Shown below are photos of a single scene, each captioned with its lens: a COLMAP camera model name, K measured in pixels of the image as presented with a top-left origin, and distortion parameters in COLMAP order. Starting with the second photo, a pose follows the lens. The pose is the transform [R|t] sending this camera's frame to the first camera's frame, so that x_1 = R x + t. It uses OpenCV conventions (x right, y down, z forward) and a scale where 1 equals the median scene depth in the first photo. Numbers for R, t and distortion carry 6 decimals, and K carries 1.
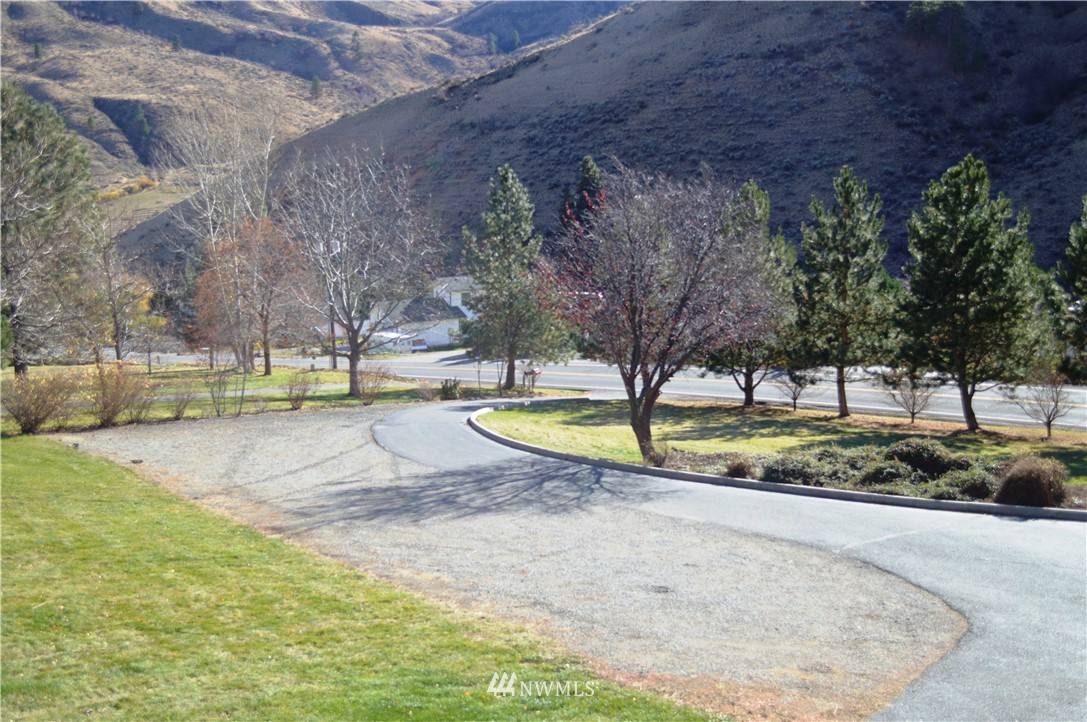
lens RADIAL K [[1106.7, 0, 542.9], [0, 1106.7, 356.3], [0, 0, 1]] dist [-0.061192, 0.000000]
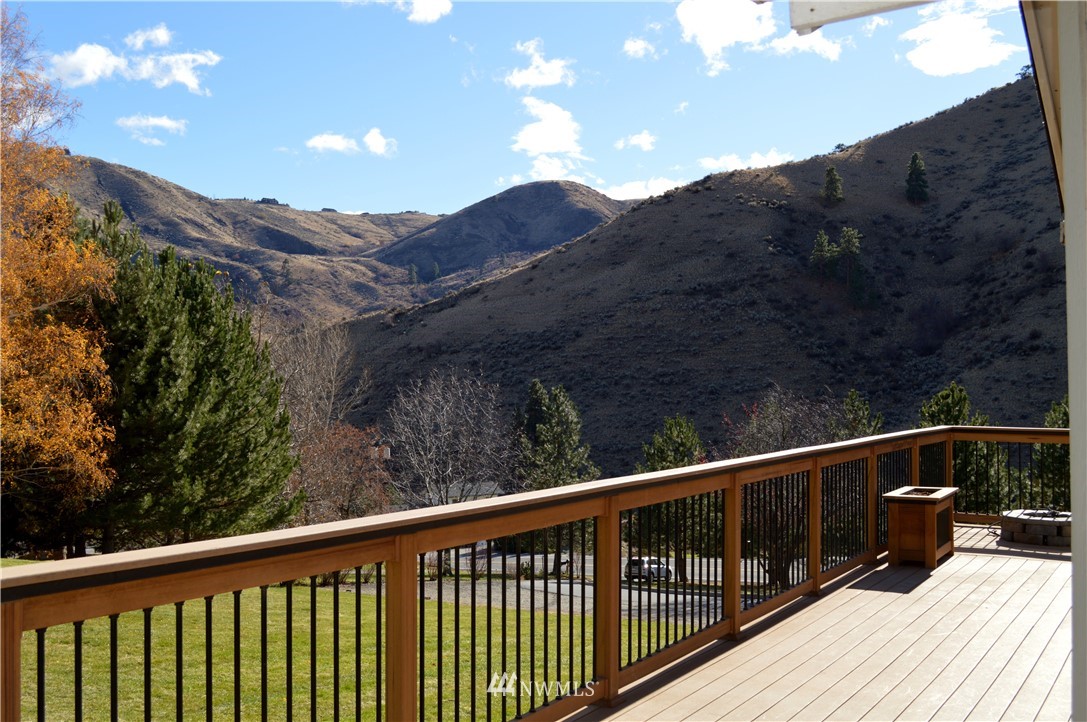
lens RADIAL K [[1106.7, 0, 498.3], [0, 1106.7, 378.0], [0, 0, 1]] dist [-0.061192, 0.000000]
pose [[0.996733, 0.017196, 0.078917, -0.079731], [-0.002772, 0.983780, -0.179360, 0.014762], [-0.080721, 0.178556, 0.980613, -0.075306]]
